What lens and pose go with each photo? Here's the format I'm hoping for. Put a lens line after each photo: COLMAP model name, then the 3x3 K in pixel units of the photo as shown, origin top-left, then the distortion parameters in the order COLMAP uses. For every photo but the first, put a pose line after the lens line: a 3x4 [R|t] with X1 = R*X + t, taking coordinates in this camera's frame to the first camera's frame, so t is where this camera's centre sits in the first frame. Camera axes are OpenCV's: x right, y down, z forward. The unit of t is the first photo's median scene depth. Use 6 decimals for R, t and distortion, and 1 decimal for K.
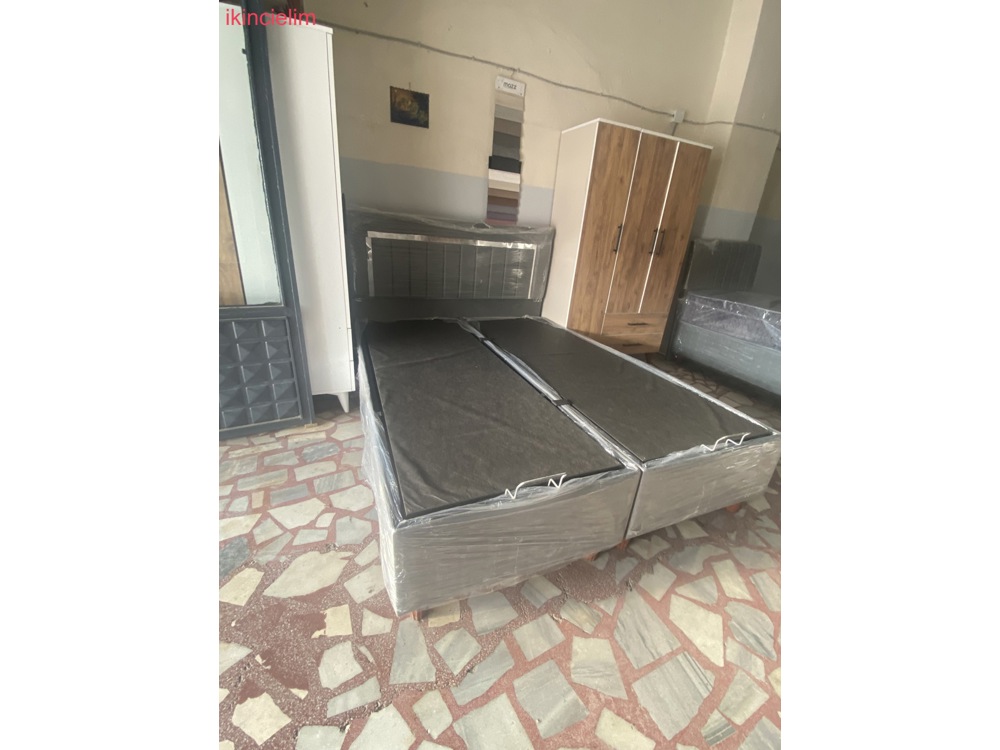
lens RADIAL K [[354.9, 0, 501.0], [0, 354.9, 371.6], [0, 0, 1]] dist [-0.003102, -0.001979]
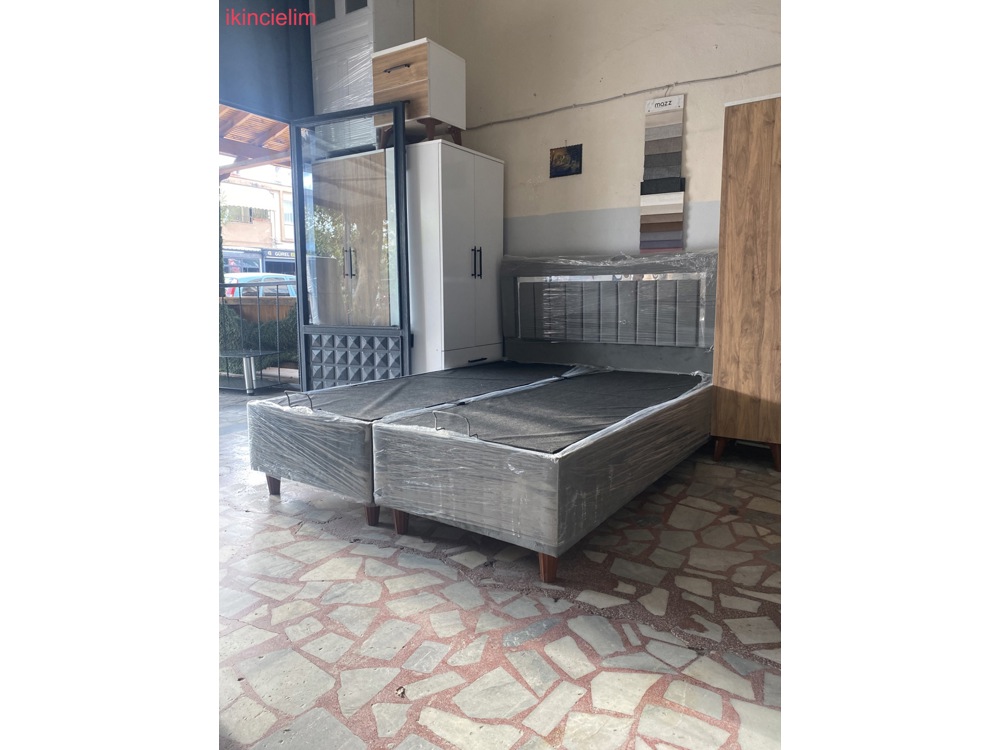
lens RADIAL K [[573.7, 0, 514.6], [0, 573.7, 367.9], [0, 0, 1]] dist [0.021709, -0.012263]
pose [[0.557778, 0.024587, -0.829626, 1.029304], [-0.264518, 0.952705, -0.149608, 0.122194], [0.786710, 0.302899, 0.537902, 0.147389]]
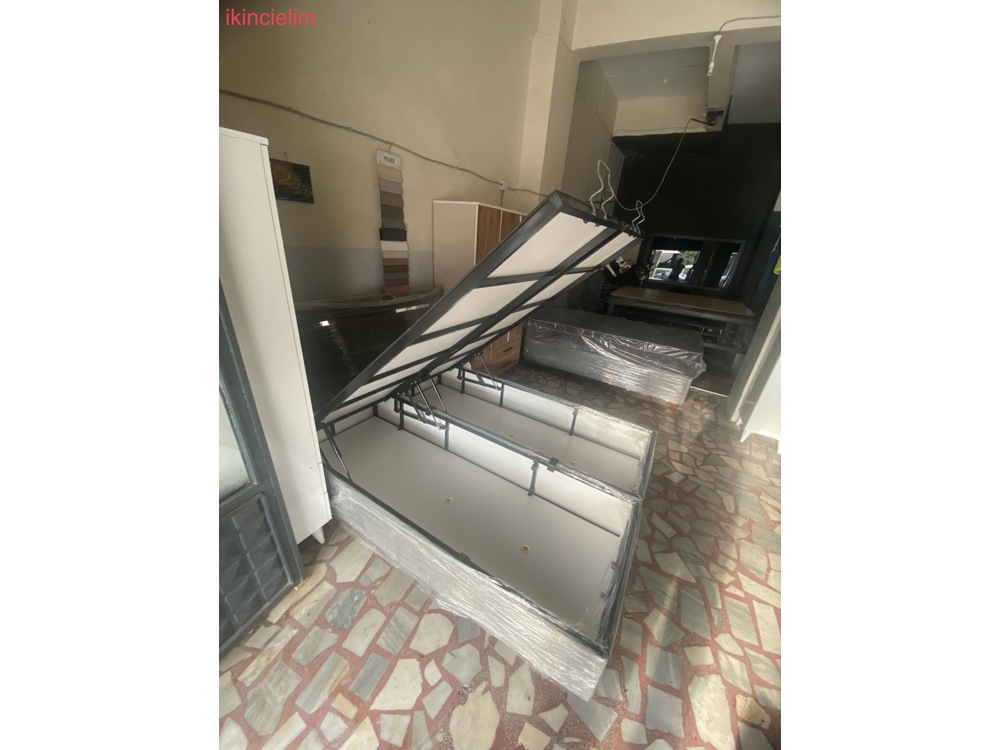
lens RADIAL K [[306.8, 0, 502.3], [0, 306.8, 373.4], [0, 0, 1]] dist [-0.009411, -0.002633]
pose [[0.805862, -0.250510, 0.536498, -0.335991], [0.199509, 0.967987, 0.152309, -0.293800], [-0.557478, -0.015704, 0.830043, 0.098414]]
